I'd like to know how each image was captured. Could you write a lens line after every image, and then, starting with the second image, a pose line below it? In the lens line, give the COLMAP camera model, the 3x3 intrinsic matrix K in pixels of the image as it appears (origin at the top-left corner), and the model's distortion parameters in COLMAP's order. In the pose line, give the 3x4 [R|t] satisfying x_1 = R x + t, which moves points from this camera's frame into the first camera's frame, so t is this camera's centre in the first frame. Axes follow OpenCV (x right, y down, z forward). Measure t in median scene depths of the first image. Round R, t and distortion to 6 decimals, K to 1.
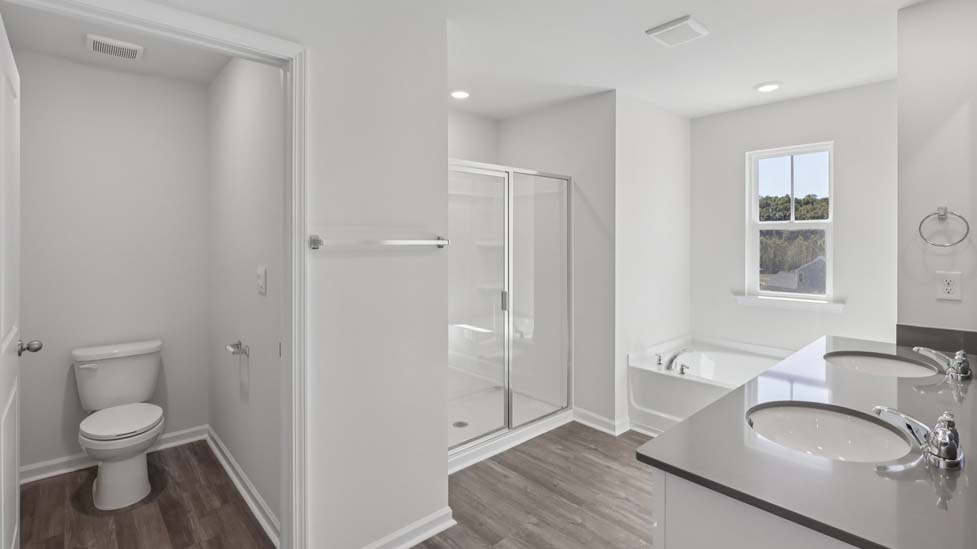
lens RADIAL K [[454.7, 0, 491.9], [0, 454.7, 243.0], [0, 0, 1]] dist [-0.001848, 0.001478]
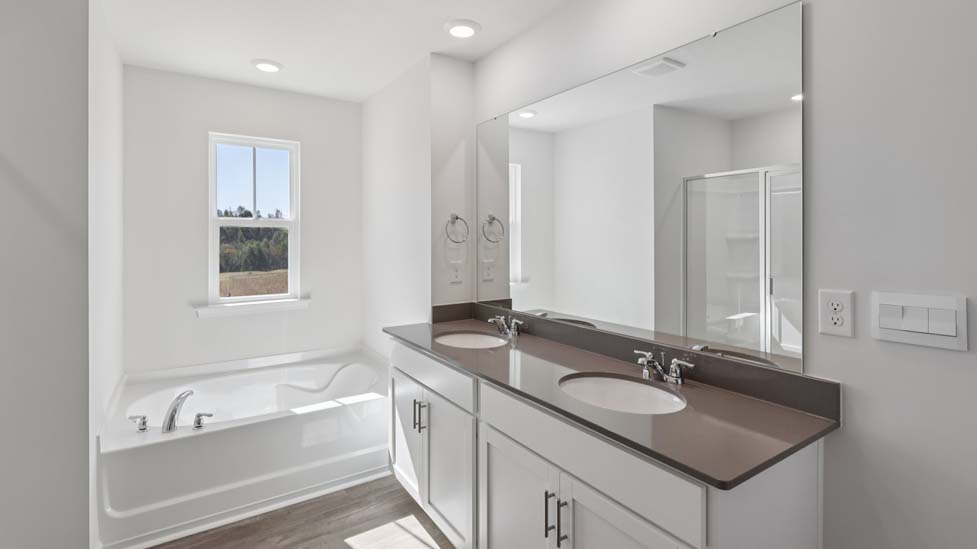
lens RADIAL K [[454.7, 0, 489.1], [0, 454.7, 240.6], [0, 0, 1]] dist [-0.001848, 0.001478]
pose [[0.156417, -0.004662, 0.987680, -0.201698], [0.006707, 0.999971, 0.003658, -0.002680], [-0.987668, 0.006053, 0.156443, 0.427744]]
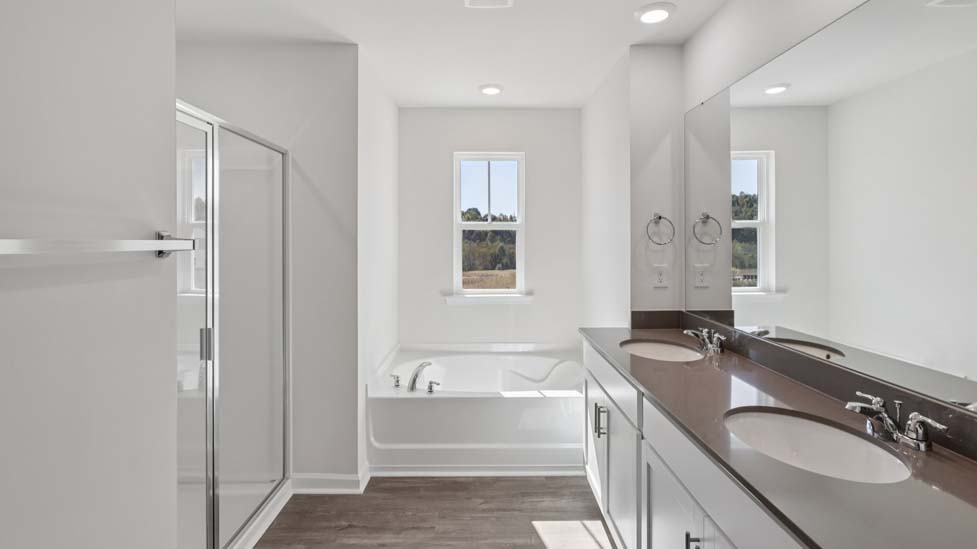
lens RADIAL K [[454.7, 0, 489.2], [0, 454.7, 241.2], [0, 0, 1]] dist [-0.001848, 0.001478]
pose [[0.666627, -0.002476, 0.745387, -0.154897], [0.005257, 0.999985, -0.001380, -0.002202], [-0.745373, 0.004838, 0.666630, 0.319094]]
